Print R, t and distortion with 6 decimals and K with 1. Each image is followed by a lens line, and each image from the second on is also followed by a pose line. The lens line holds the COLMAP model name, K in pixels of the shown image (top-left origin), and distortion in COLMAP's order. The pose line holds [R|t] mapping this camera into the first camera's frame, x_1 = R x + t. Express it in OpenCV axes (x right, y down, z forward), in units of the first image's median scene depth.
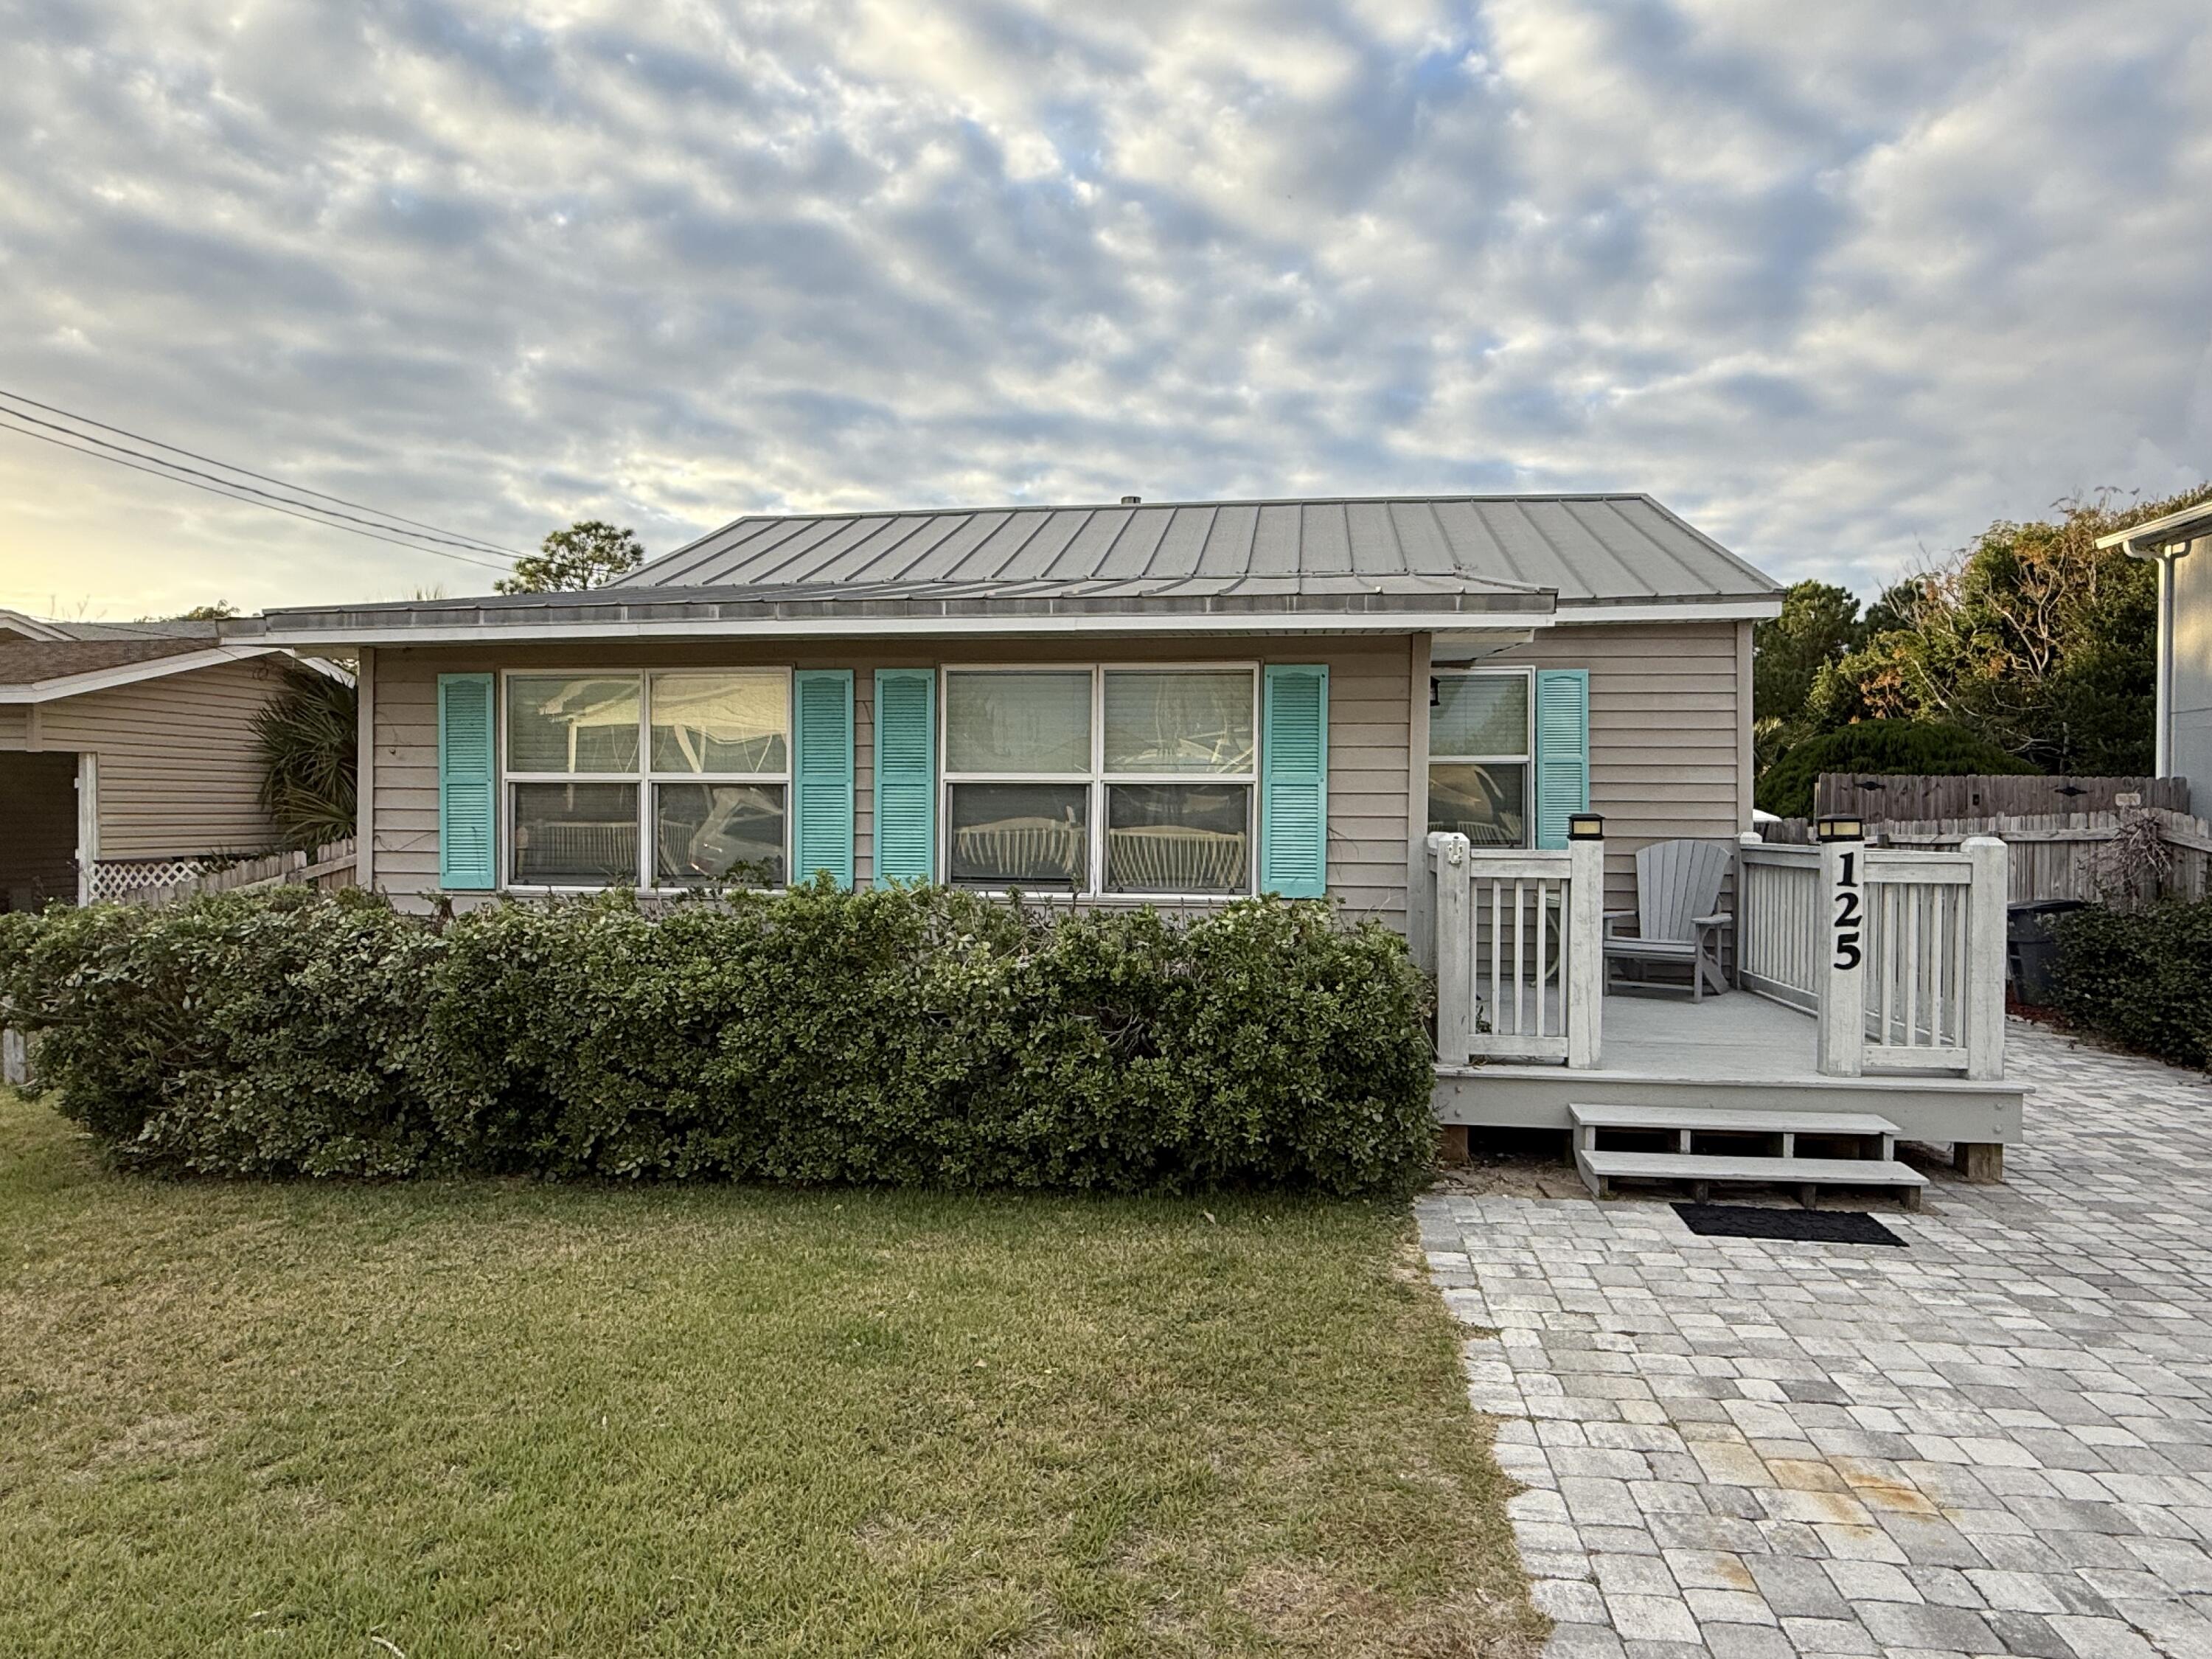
lens RADIAL K [[1430.1, 0, 1106.0], [0, 1430.1, 829.5], [0, 0, 1]] dist [0.001562, -0.001482]
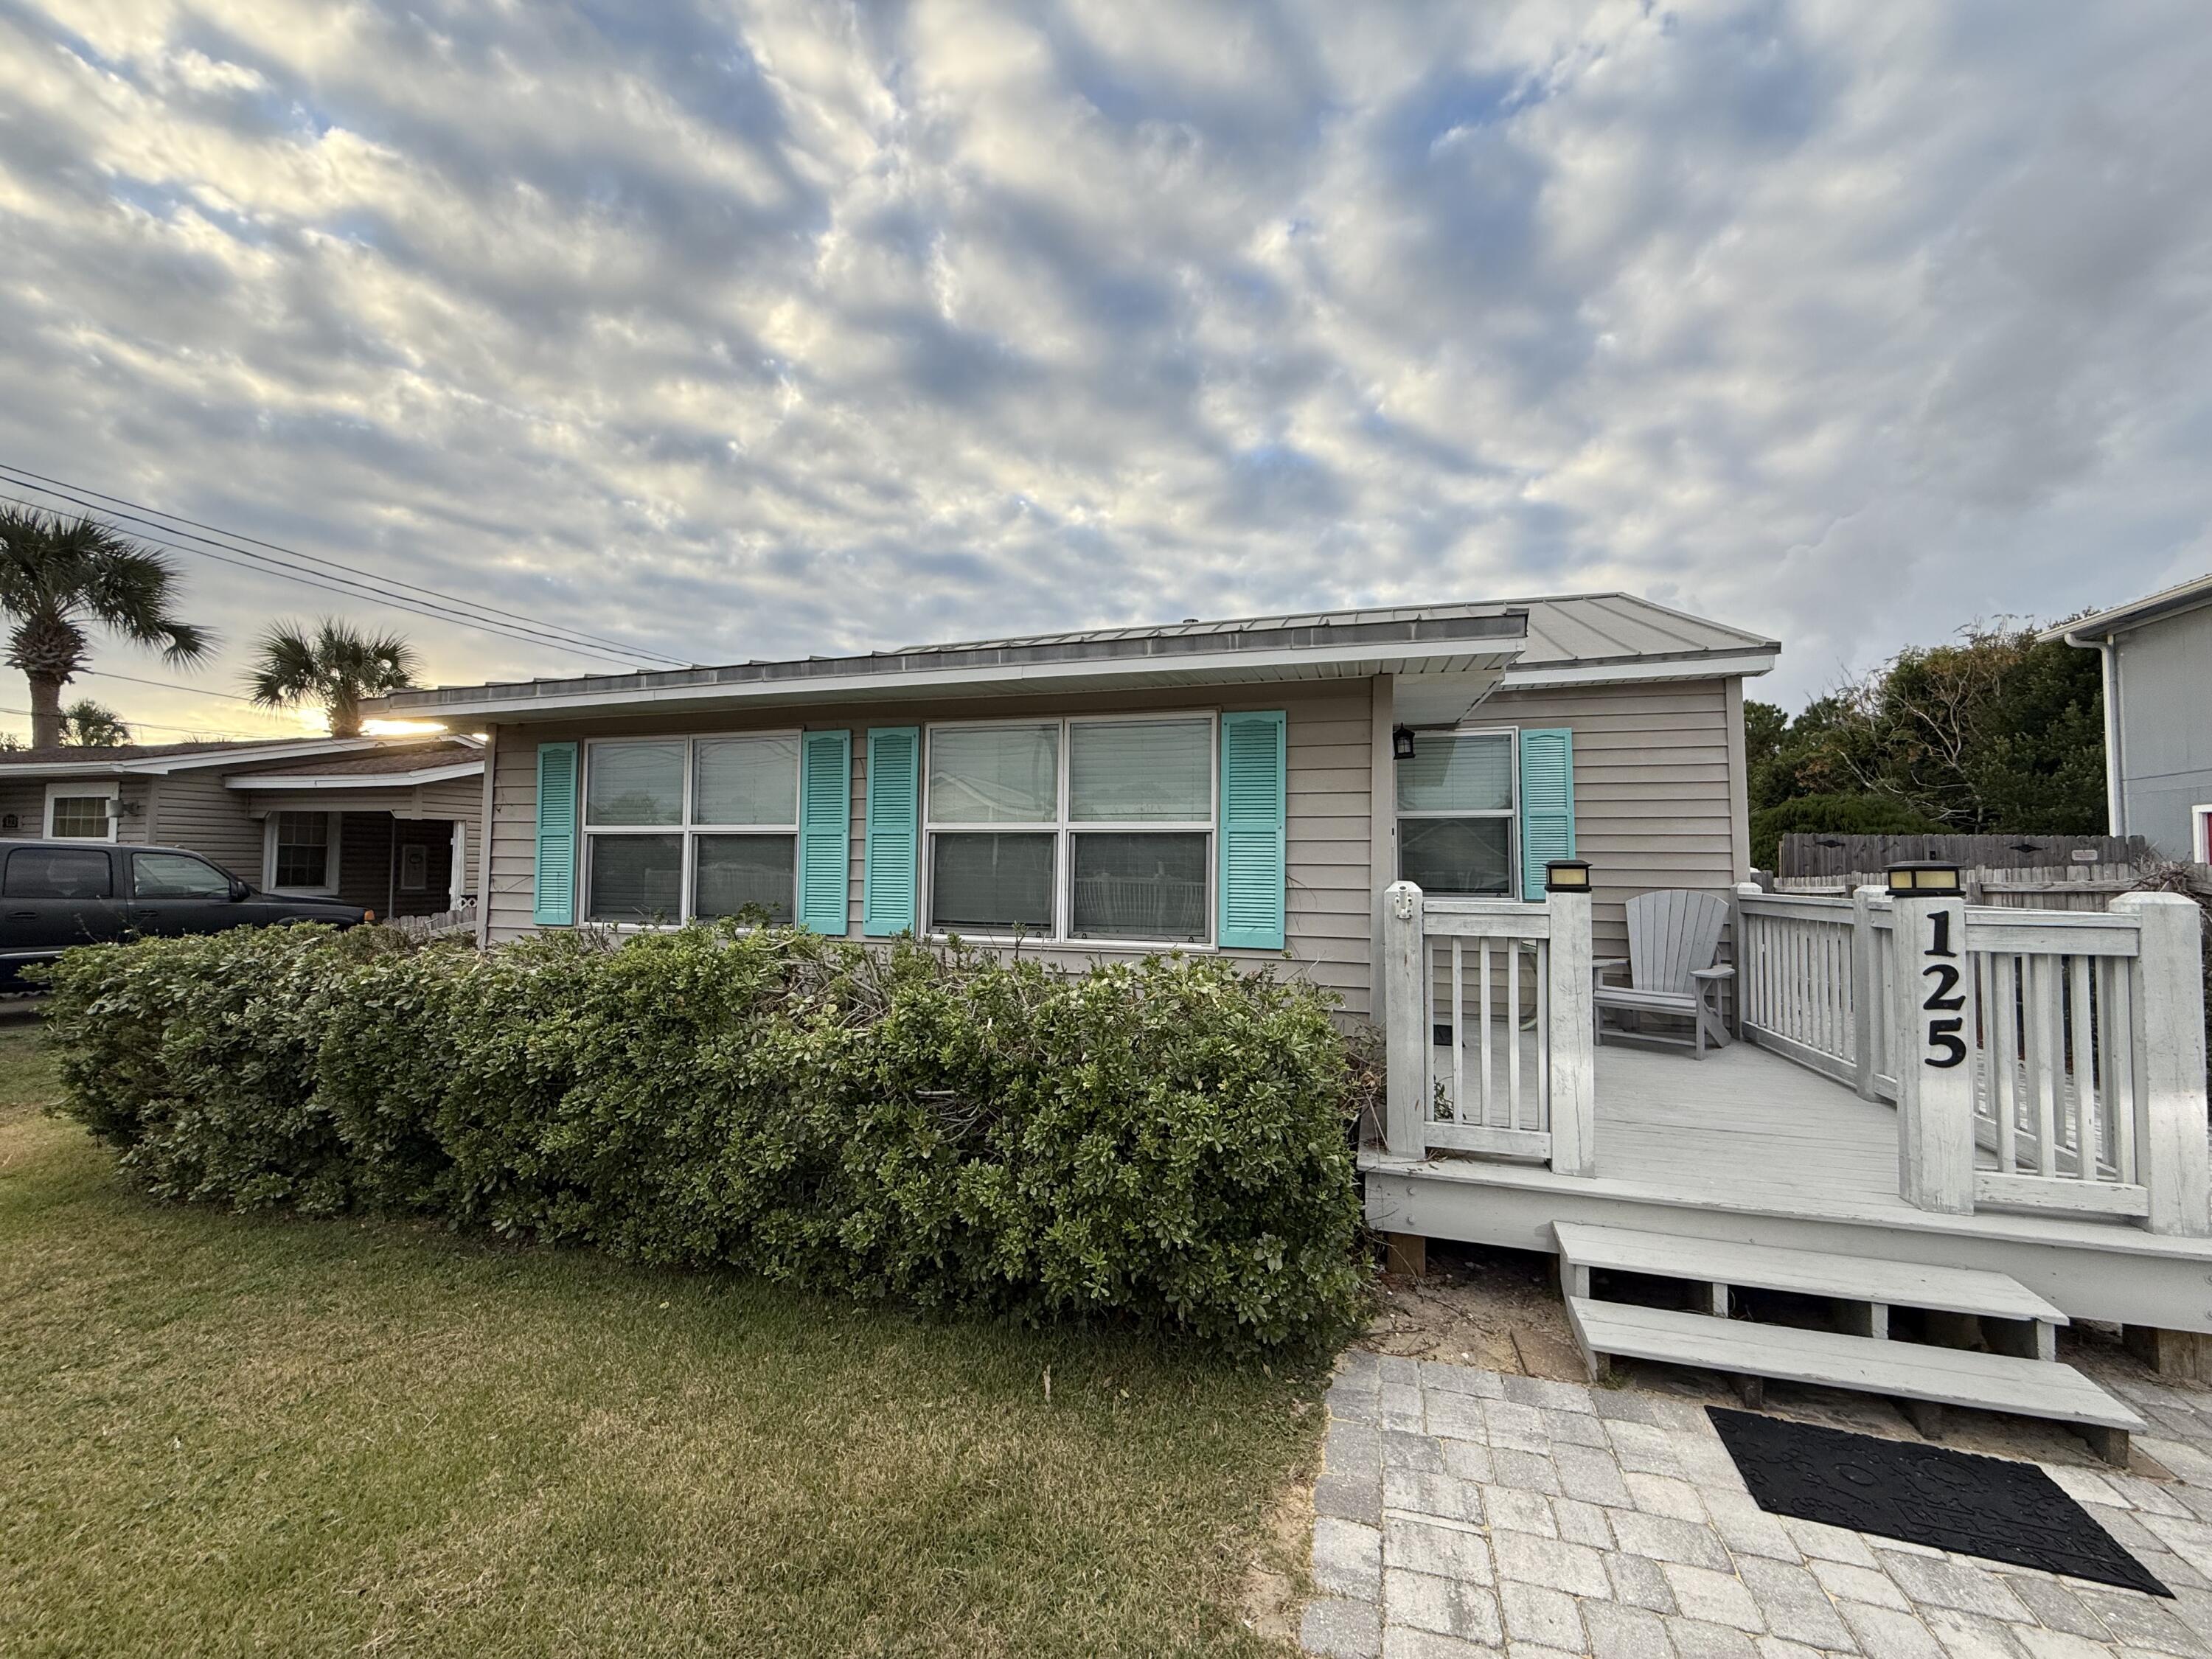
lens RADIAL K [[876.6, 0, 1106.0], [0, 876.6, 829.5], [0, 0, 1]] dist [0.002553, -0.001331]
pose [[0.985669, -0.004410, -0.168634, 0.157001], [-0.004732, 0.998542, -0.053773, -0.000209], [0.168625, 0.053800, 0.984211, 0.451804]]
